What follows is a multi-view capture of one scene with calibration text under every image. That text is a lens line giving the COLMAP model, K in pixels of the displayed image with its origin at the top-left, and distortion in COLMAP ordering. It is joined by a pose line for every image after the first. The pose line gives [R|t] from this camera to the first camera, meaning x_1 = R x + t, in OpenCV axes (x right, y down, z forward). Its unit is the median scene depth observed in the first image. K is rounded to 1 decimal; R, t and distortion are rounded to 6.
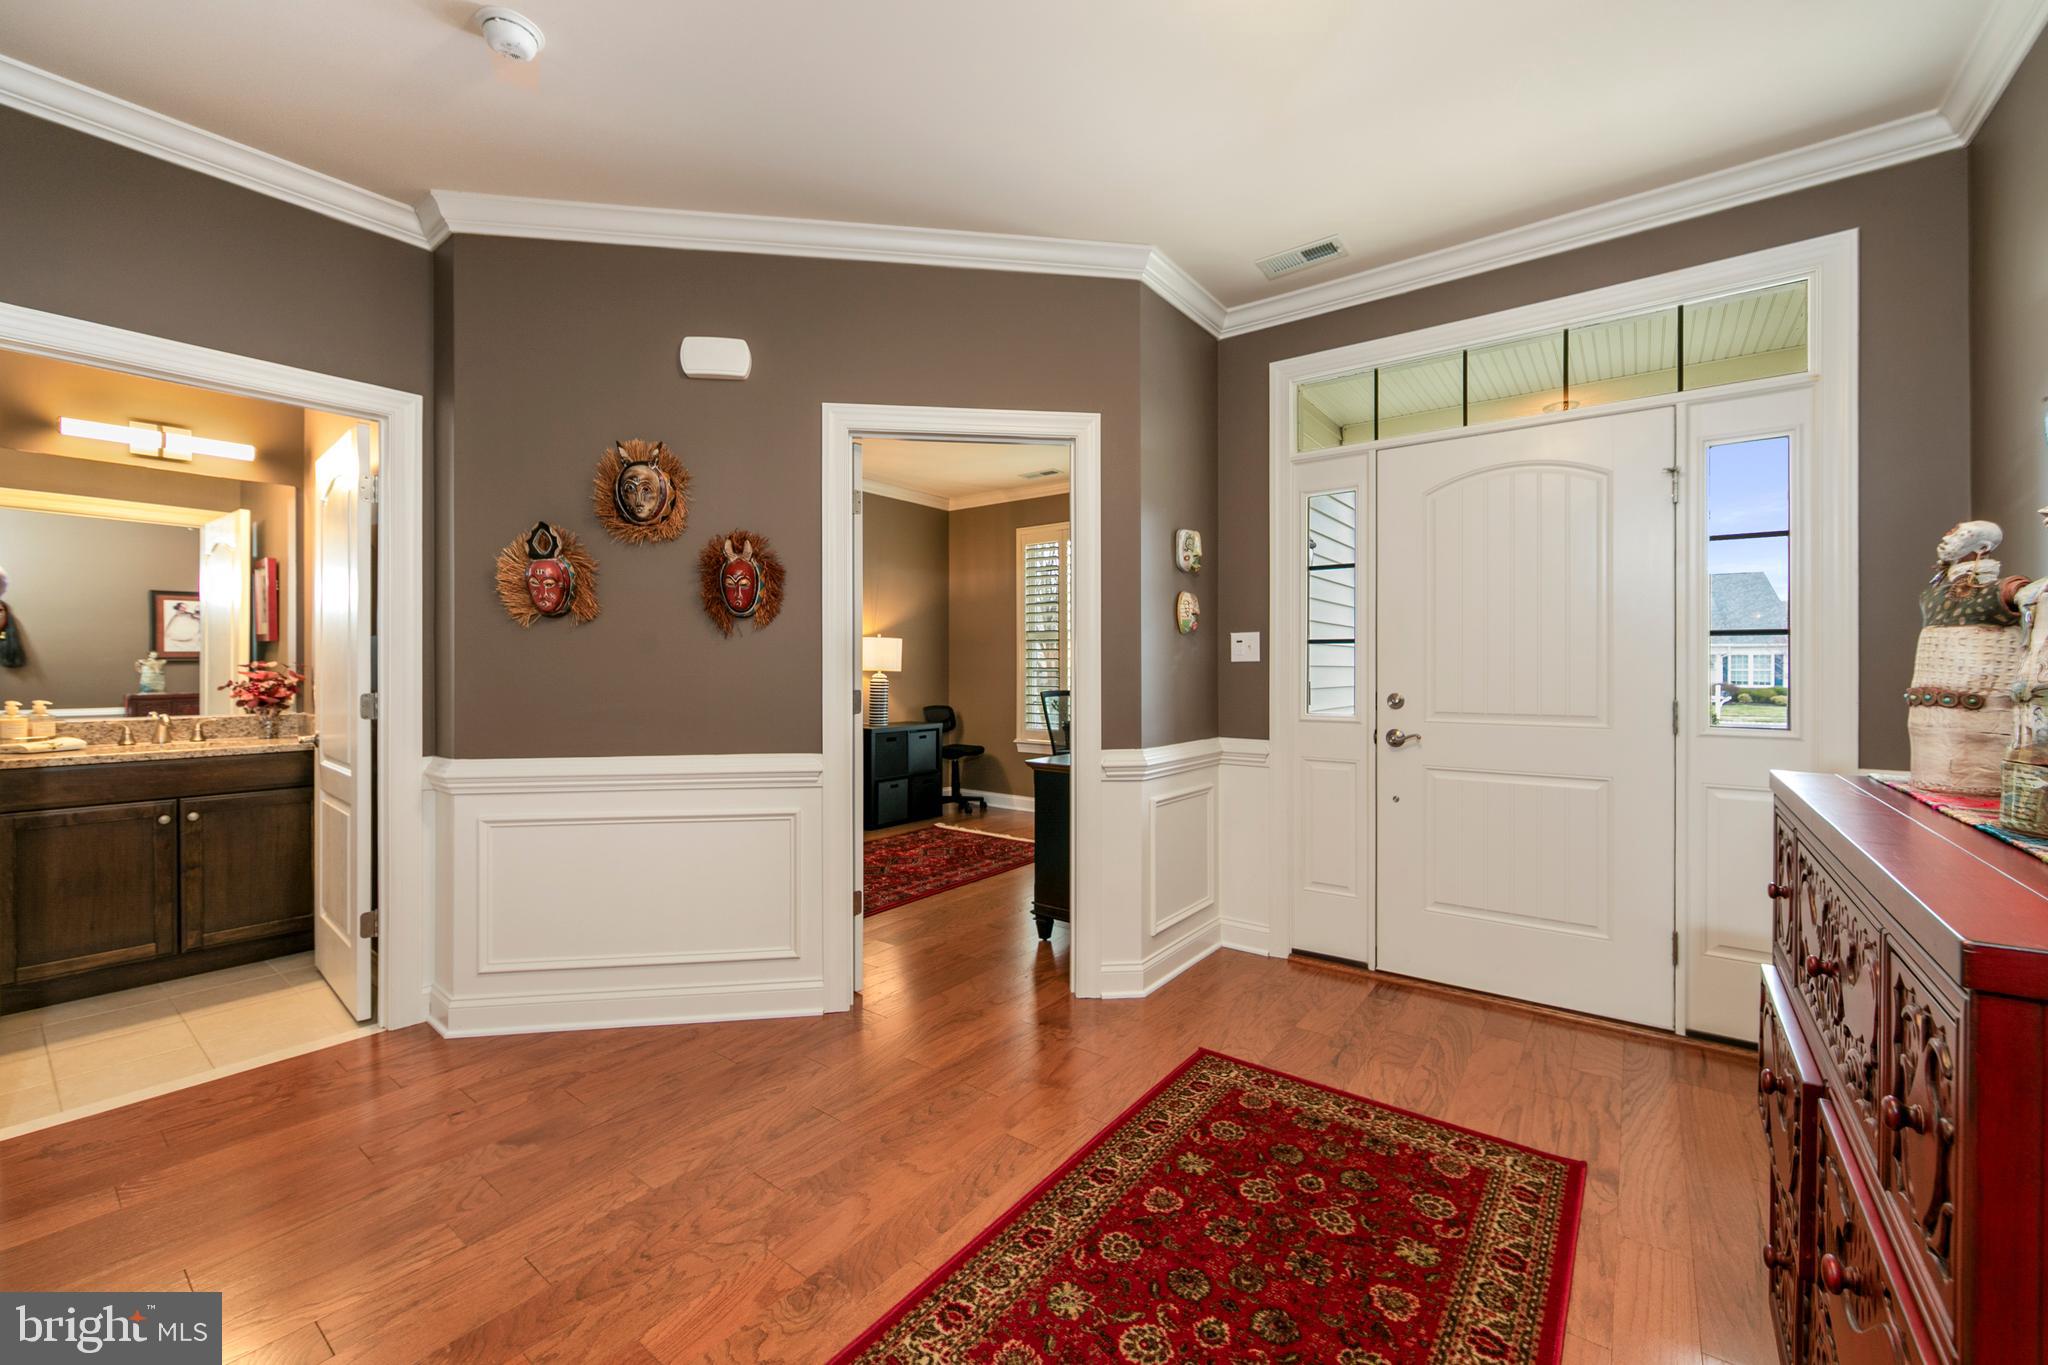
lens RADIAL K [[805.8, 0, 1007.5], [0, 805.8, 674.0], [0, 0, 1]] dist [-0.001962, -0.000223]
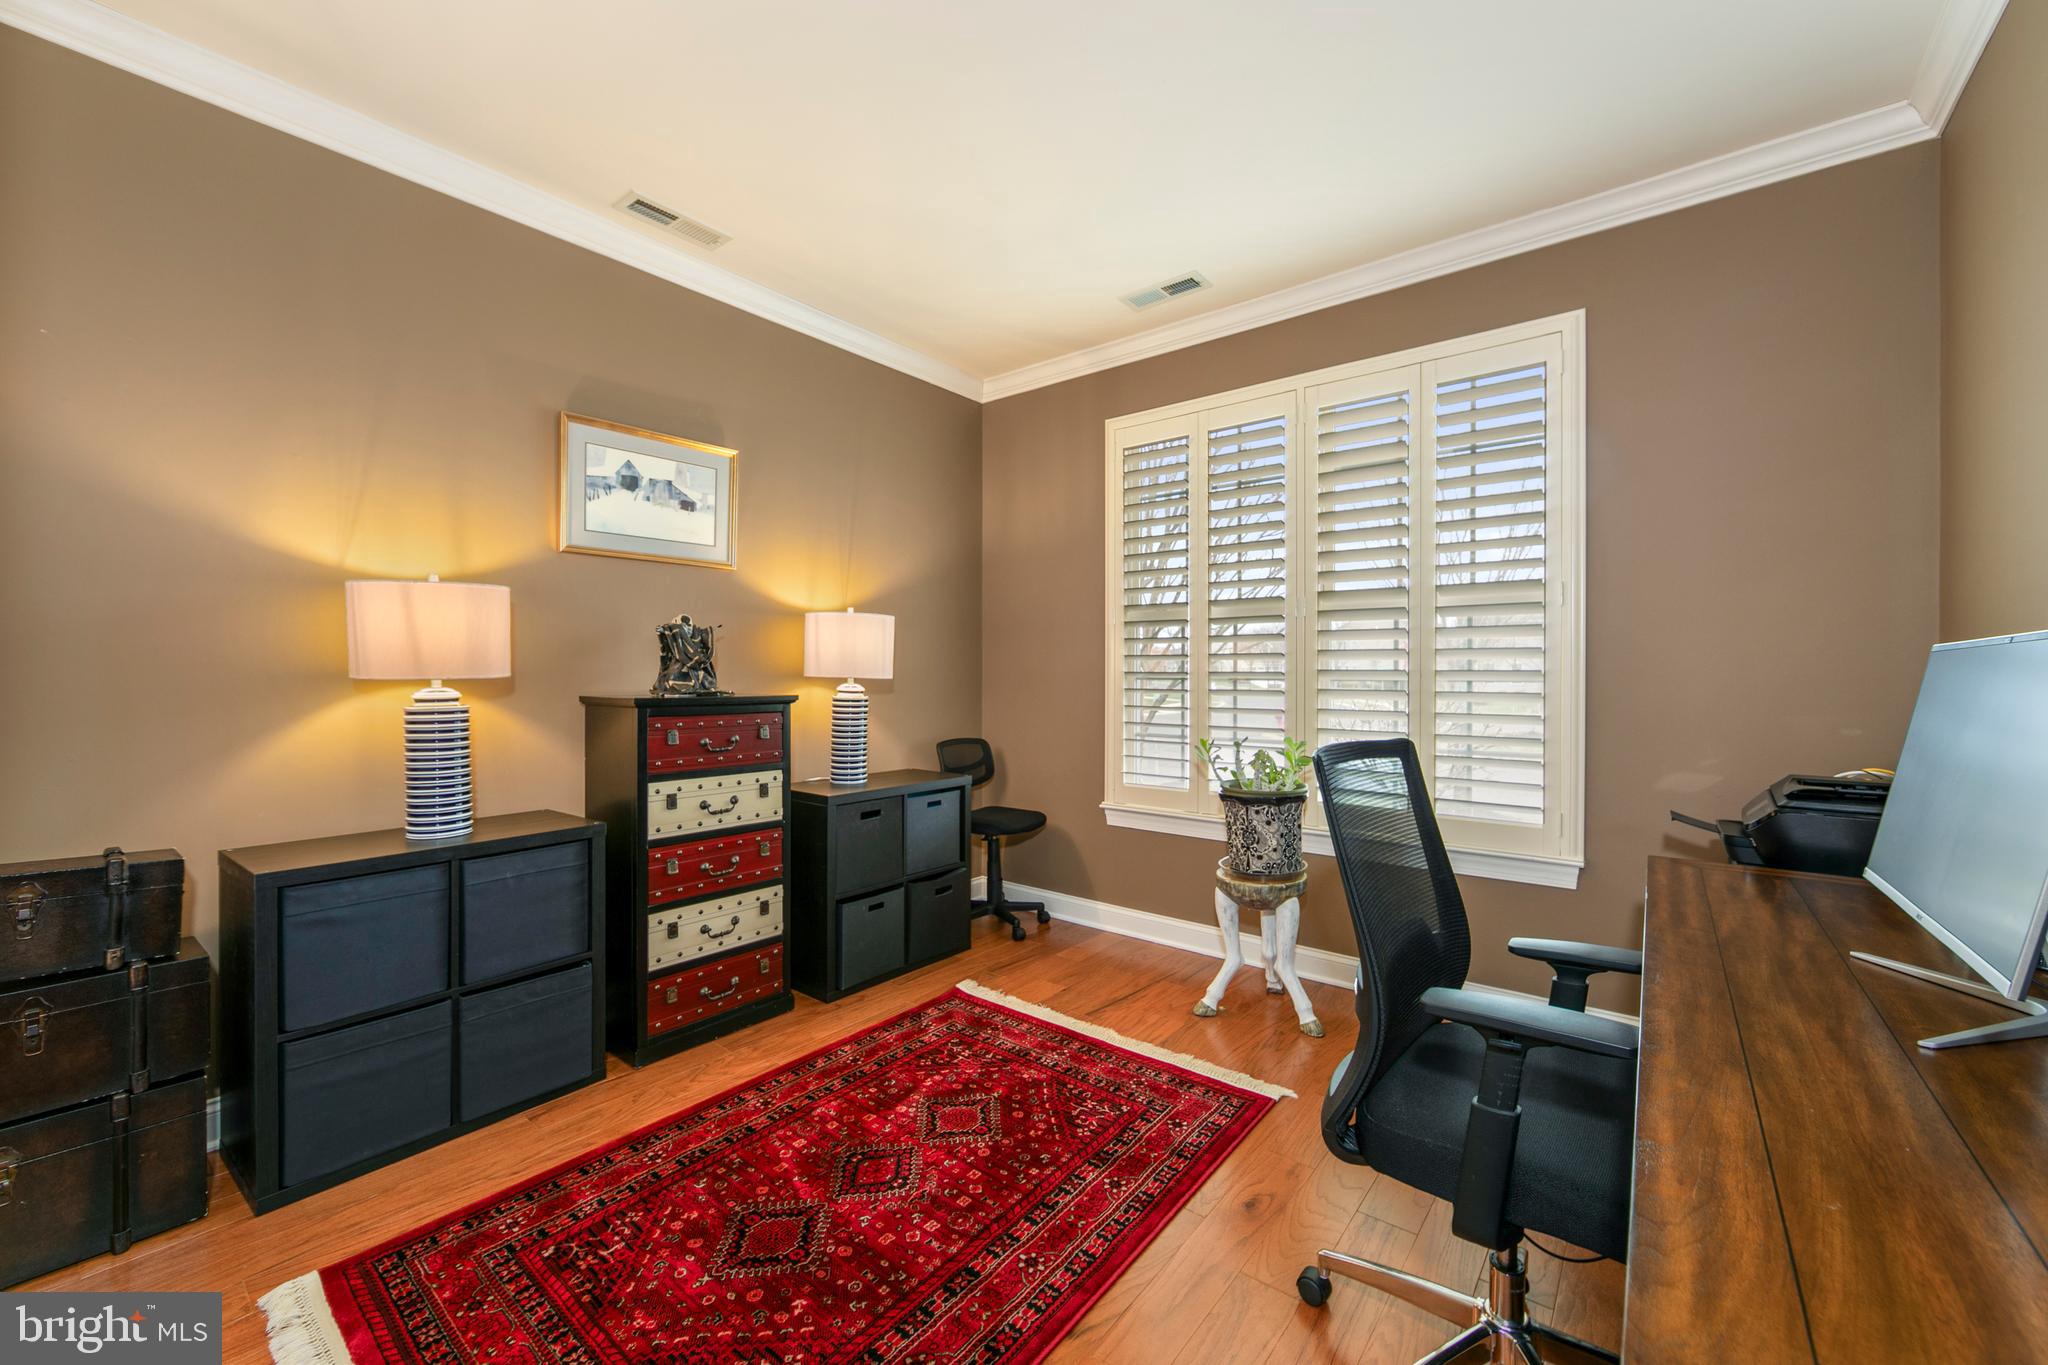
lens RADIAL K [[805.8, 0, 1030.3], [0, 805.8, 676.5], [0, 0, 1]] dist [-0.001962, -0.000223]
pose [[0.999977, 0.006762, -0.000229, -0.040733], [-0.006758, 0.999866, 0.014904, -0.012490], [0.000330, -0.014902, 0.999889, 0.454225]]
